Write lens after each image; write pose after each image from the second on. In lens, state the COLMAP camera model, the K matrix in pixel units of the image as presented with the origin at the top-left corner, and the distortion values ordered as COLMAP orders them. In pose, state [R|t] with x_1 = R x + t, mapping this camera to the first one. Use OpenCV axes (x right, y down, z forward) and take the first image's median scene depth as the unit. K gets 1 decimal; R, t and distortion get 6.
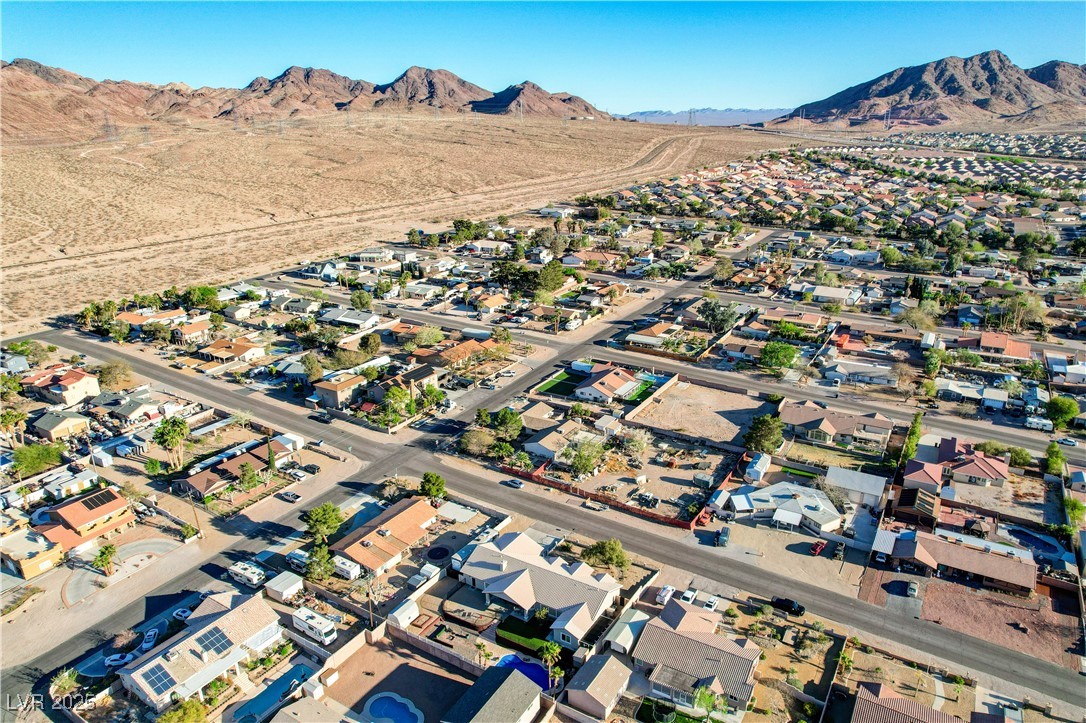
lens RADIAL K [[712.3, 0, 546.8], [0, 712.3, 357.7], [0, 0, 1]] dist [-0.076891, 0.074557]
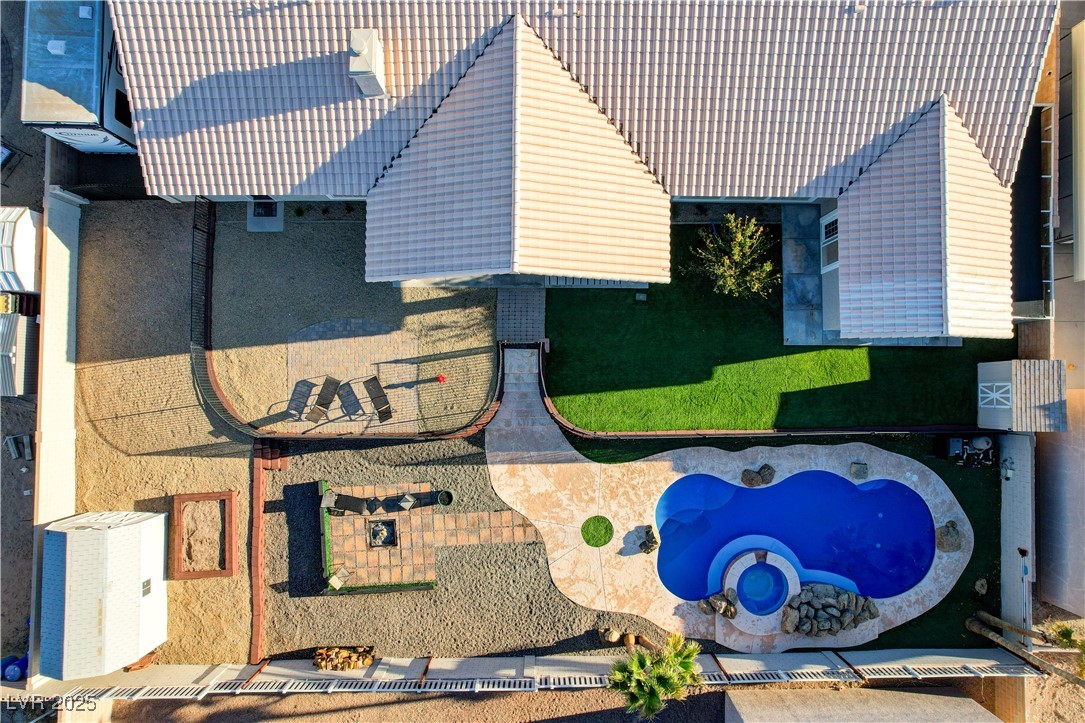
lens RADIAL K [[711.6, 0, 546.3], [0, 711.6, 357.7], [0, 0, 1]] dist [-0.076891, 0.074557]
pose [[0.855342, -0.517198, 0.029946, -0.036413], [0.155493, 0.311433, 0.937460, 0.094270], [-0.494179, -0.797192, 0.346803, 0.480549]]
